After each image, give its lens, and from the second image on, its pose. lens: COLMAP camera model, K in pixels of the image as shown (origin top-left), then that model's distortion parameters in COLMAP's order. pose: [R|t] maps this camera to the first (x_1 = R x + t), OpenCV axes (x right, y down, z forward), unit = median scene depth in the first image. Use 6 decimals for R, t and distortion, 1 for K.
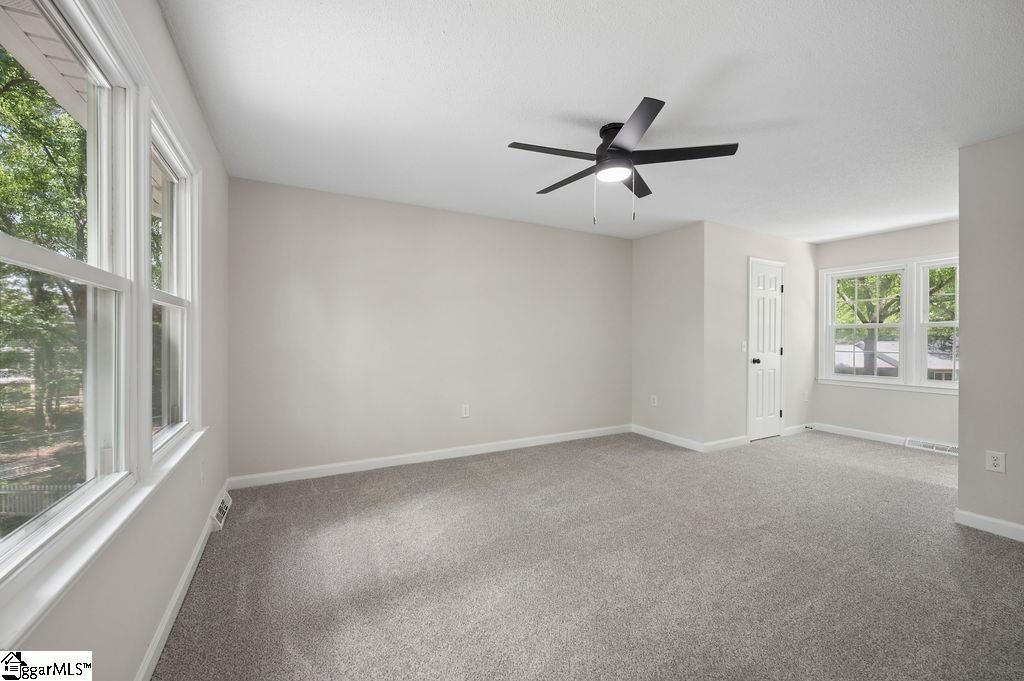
lens RADIAL K [[407.4, 0, 515.2], [0, 407.4, 339.9], [0, 0, 1]] dist [-0.006435, 0.001055]
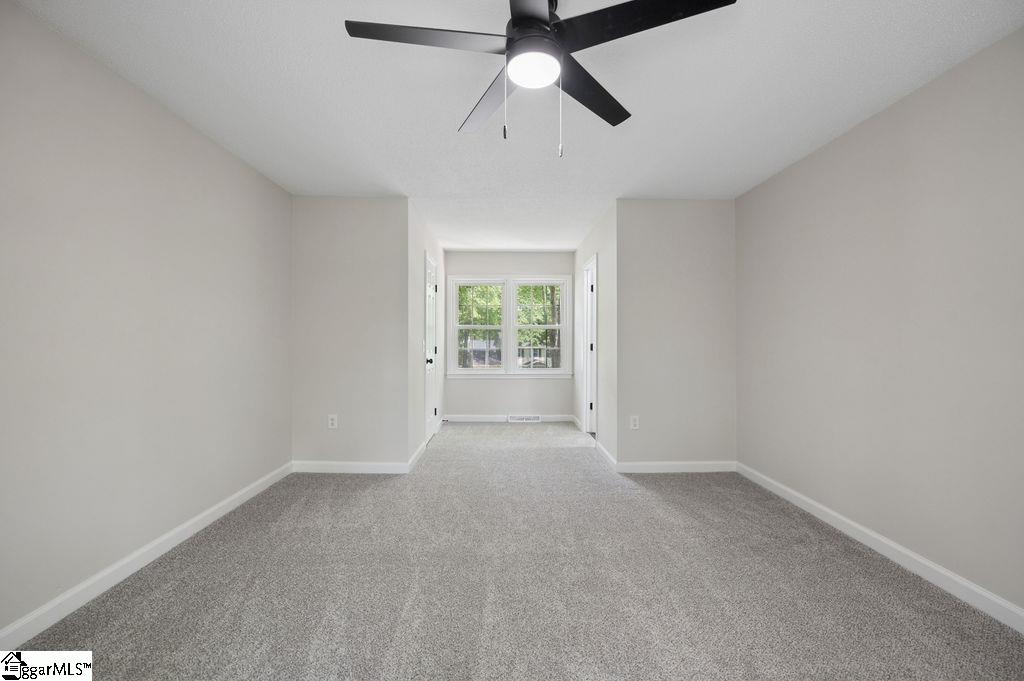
lens RADIAL K [[407.4, 0, 510.8], [0, 407.4, 338.7], [0, 0, 1]] dist [-0.006435, 0.001055]
pose [[0.471645, -0.001296, 0.881788, -0.181002], [0.004156, 0.999991, -0.000753, 0.001151], [-0.881779, 0.004020, 0.471646, 0.426409]]
